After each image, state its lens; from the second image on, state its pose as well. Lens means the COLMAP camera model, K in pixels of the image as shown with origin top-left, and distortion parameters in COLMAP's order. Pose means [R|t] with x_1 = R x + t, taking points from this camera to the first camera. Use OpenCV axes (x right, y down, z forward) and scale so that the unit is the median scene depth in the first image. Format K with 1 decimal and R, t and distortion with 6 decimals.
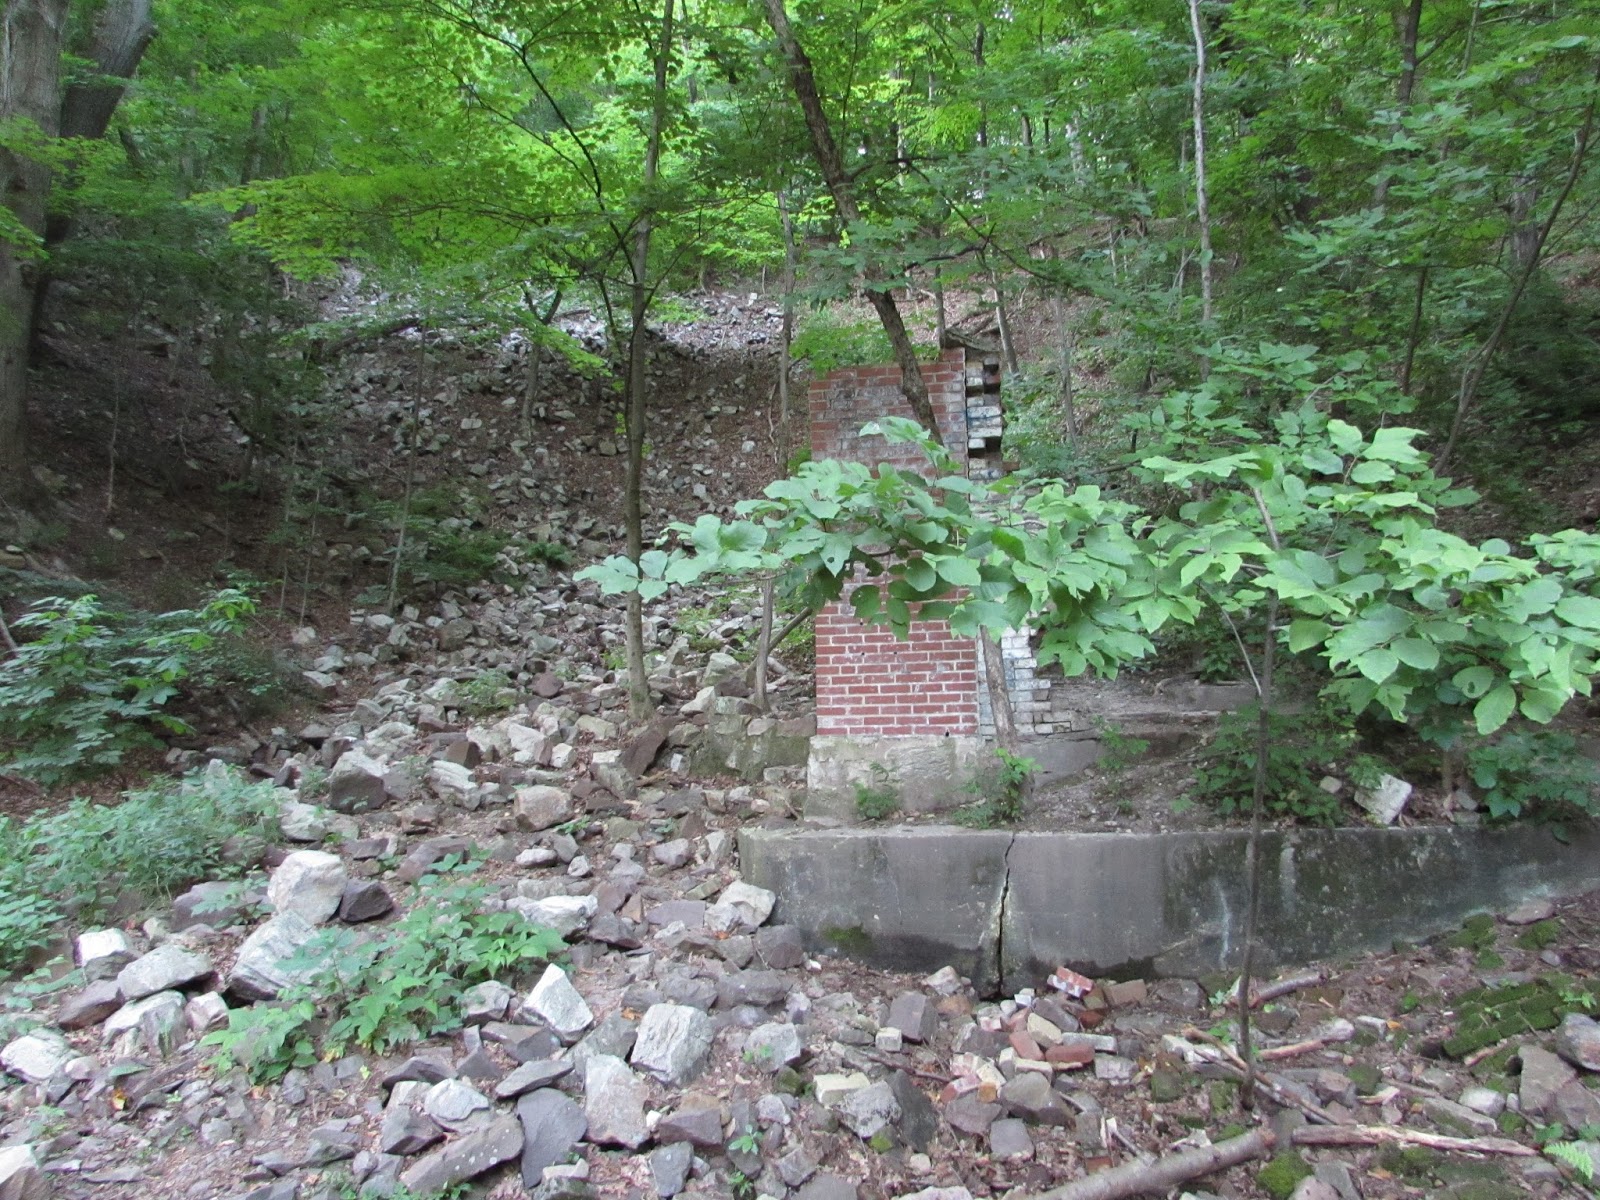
lens RADIAL K [[1126.4, 0, 802.7], [0, 1126.4, 600.9], [0, 0, 1]] dist [-0.040612, 0.021291]
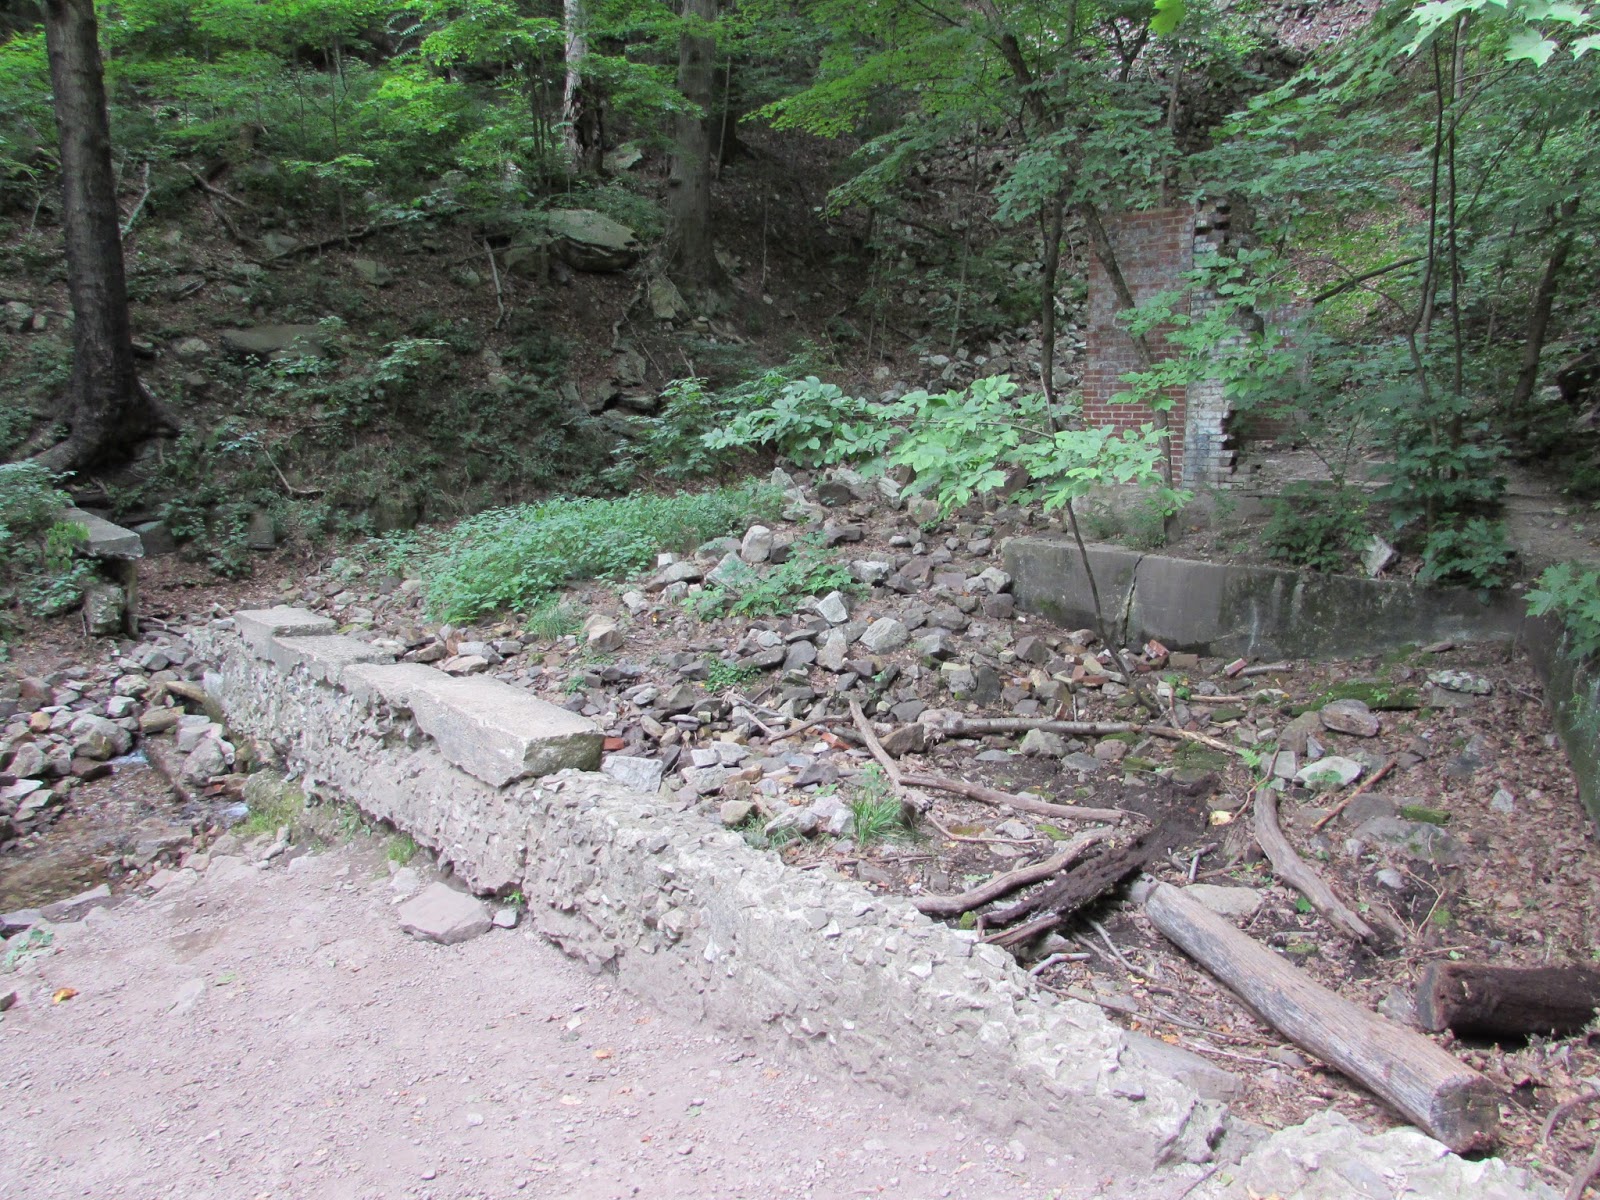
lens RADIAL K [[1126.4, 0, 801.8], [0, 1126.4, 600.8], [0, 0, 1]] dist [-0.040612, 0.021291]
pose [[0.818444, 0.126113, -0.560576, 0.611477], [0.029807, 0.964983, 0.260612, -0.133223], [0.573813, -0.230006, 0.786026, -0.447091]]
